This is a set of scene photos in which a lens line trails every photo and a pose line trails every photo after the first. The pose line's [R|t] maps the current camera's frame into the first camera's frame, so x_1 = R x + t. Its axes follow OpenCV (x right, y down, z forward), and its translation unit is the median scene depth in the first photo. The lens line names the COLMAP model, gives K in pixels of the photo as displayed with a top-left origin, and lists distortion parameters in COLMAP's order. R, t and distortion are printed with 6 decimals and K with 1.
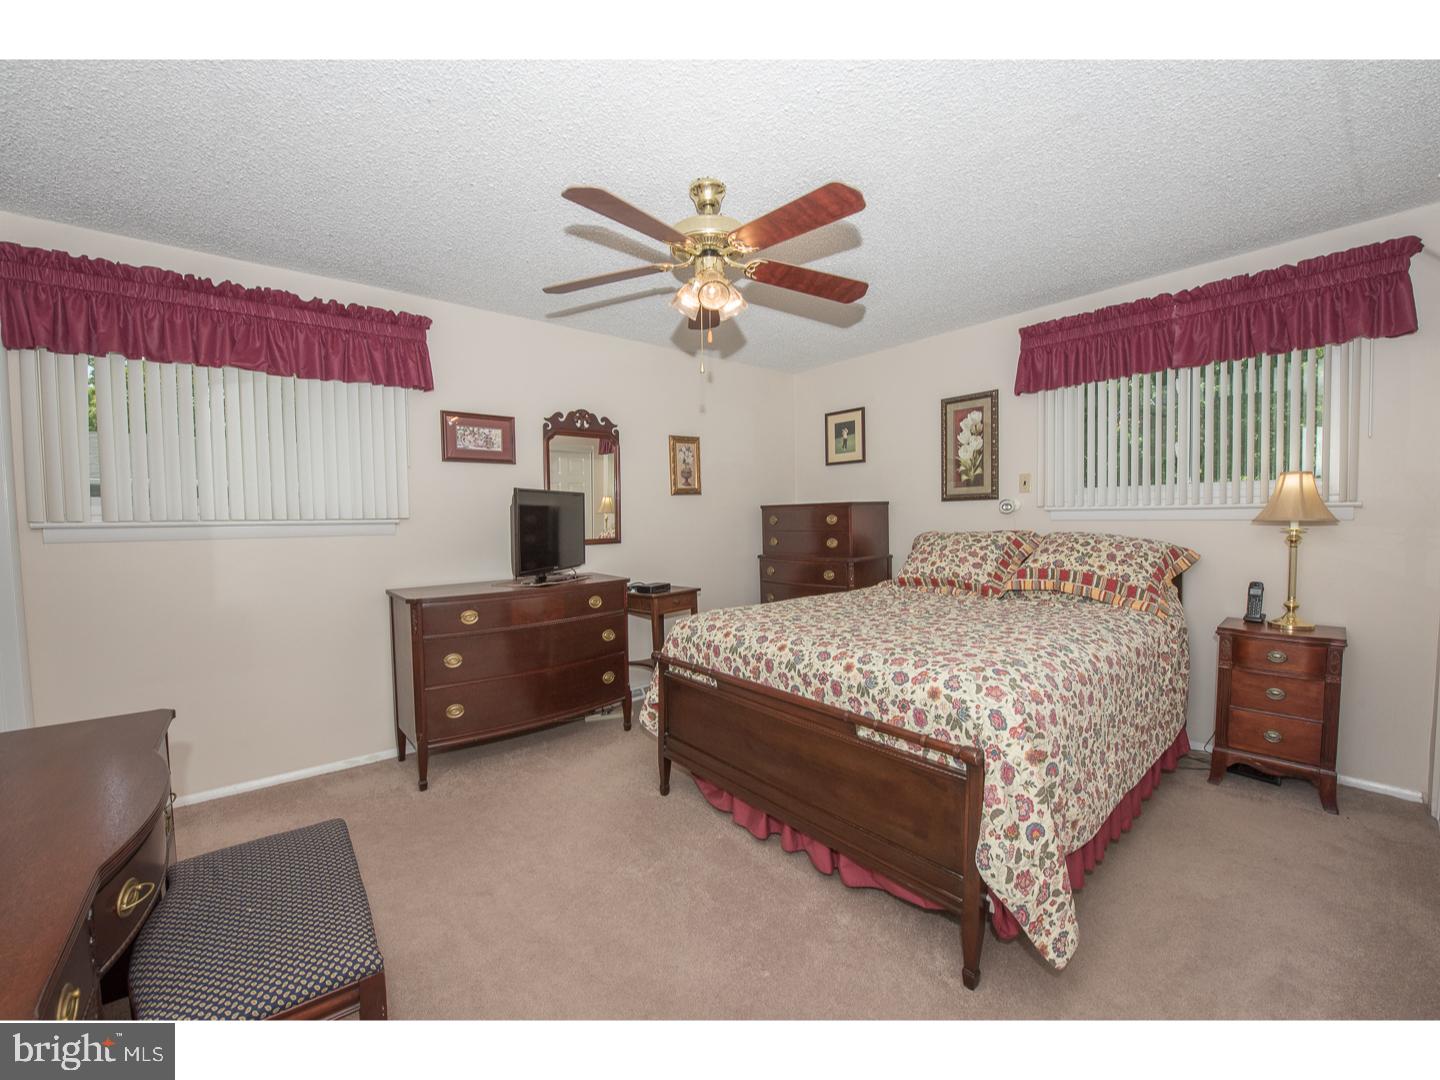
lens RADIAL K [[569.5, 0, 720.1], [0, 569.5, 542.8], [0, 0, 1]] dist [-0.017896, -0.002255]
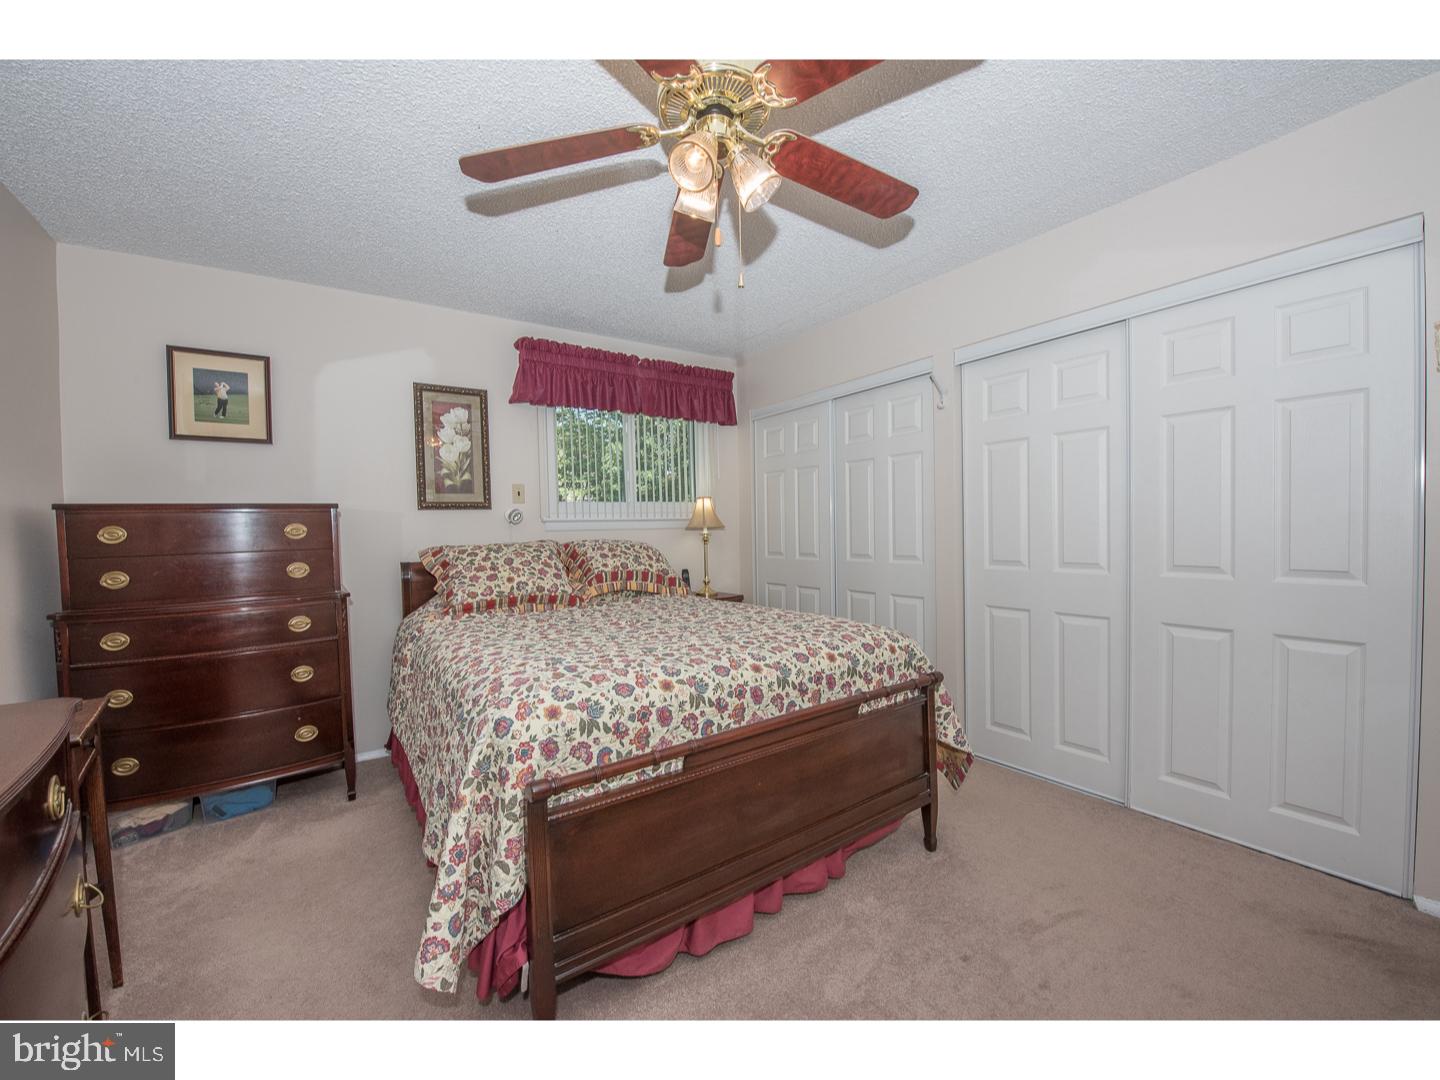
lens RADIAL K [[569.5, 0, 720.1], [0, 569.5, 542.8], [0, 0, 1]] dist [-0.017896, -0.002255]
pose [[0.083583, -0.010012, 0.996451, -0.527856], [0.069041, 0.997605, 0.004232, -0.000245], [-0.994106, 0.068442, 0.084074, 0.734642]]
